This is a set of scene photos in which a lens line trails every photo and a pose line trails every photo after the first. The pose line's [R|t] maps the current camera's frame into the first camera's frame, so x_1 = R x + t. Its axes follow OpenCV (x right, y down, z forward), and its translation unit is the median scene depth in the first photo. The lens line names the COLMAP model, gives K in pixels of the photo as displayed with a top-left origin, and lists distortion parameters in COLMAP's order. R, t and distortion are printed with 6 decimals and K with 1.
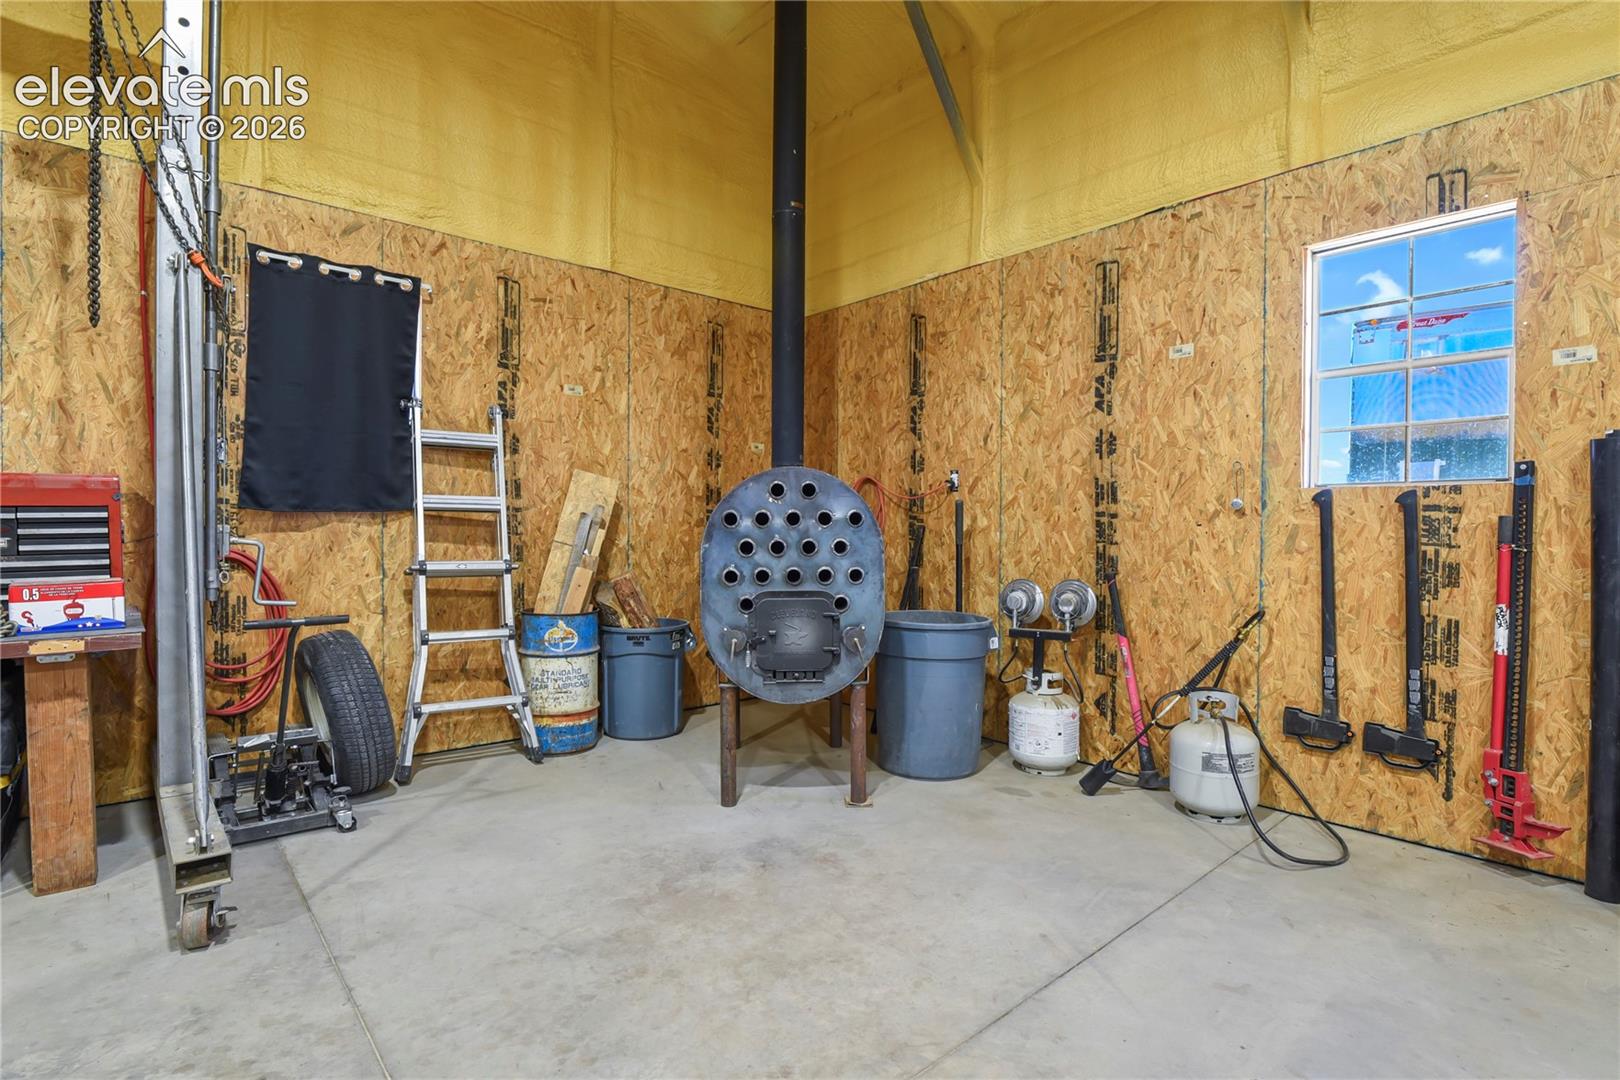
lens RADIAL K [[788.0, 0, 814.2], [0, 788.0, 539.0], [0, 0, 1]] dist [-0.011739, -0.003743]
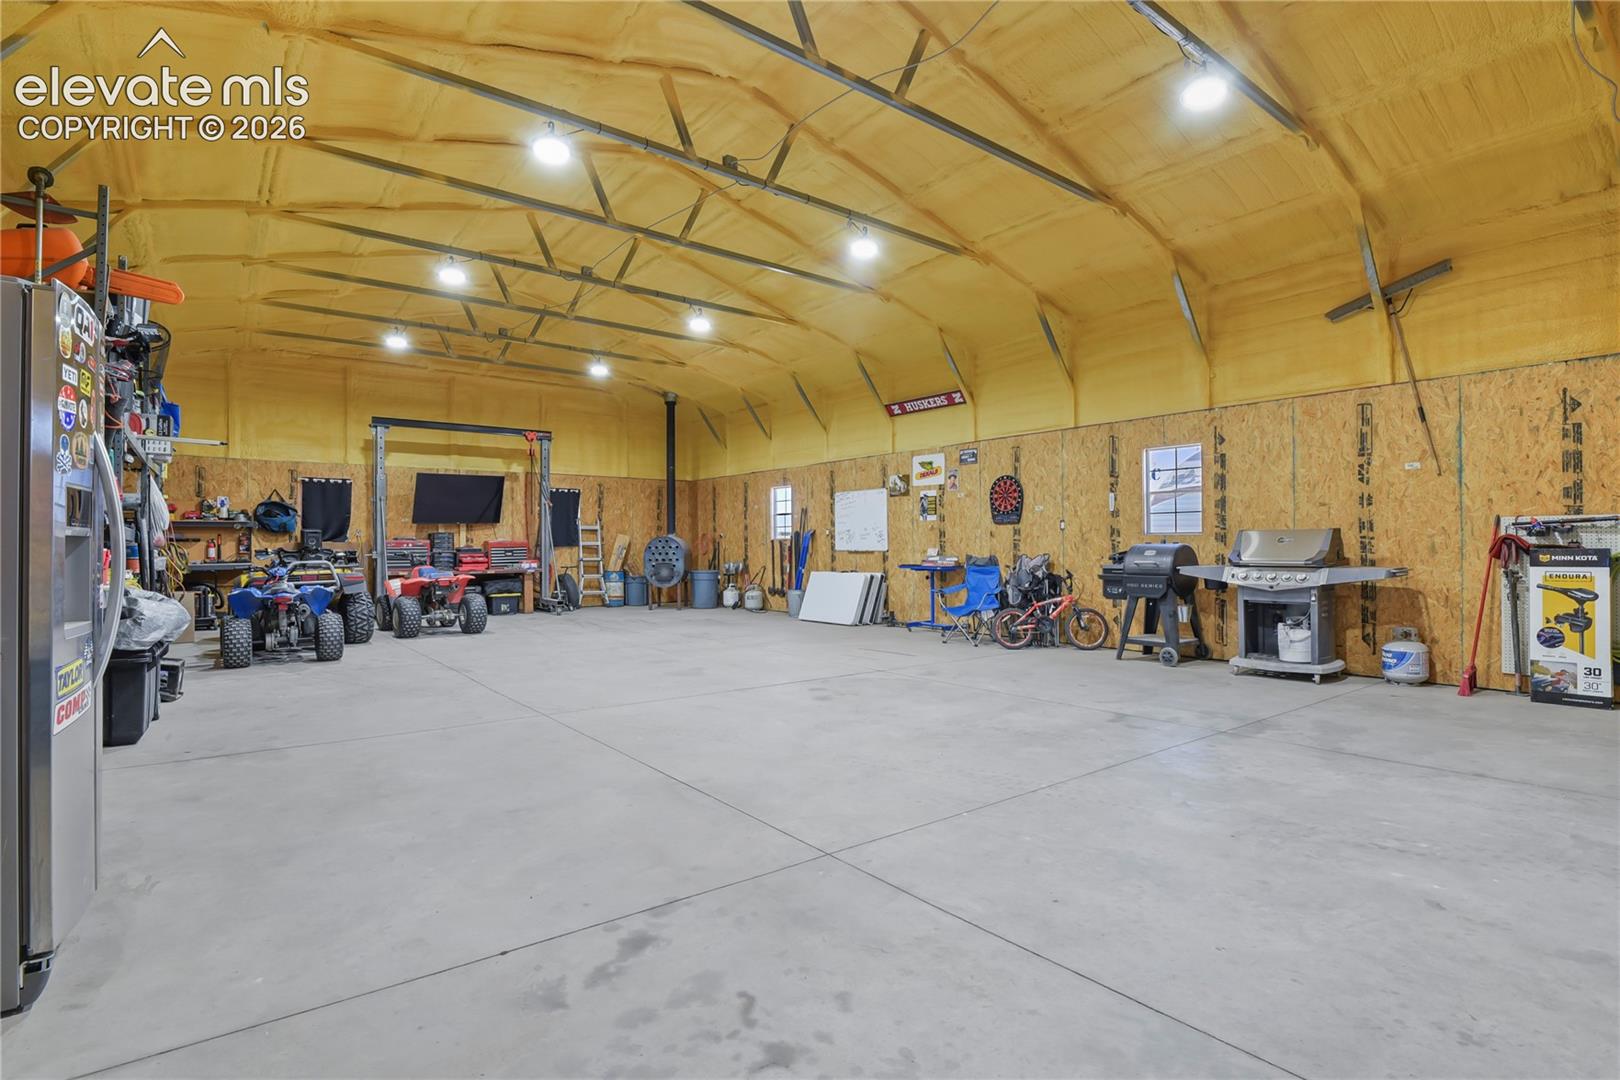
lens RADIAL K [[788.0, 0, 807.1], [0, 788.0, 537.4], [0, 0, 1]] dist [-0.011739, -0.003743]
pose [[0.997439, -0.011706, -0.070553, 0.964628], [0.010181, 0.999708, -0.021935, 0.021623], [0.070789, 0.021160, 0.997267, -3.003918]]
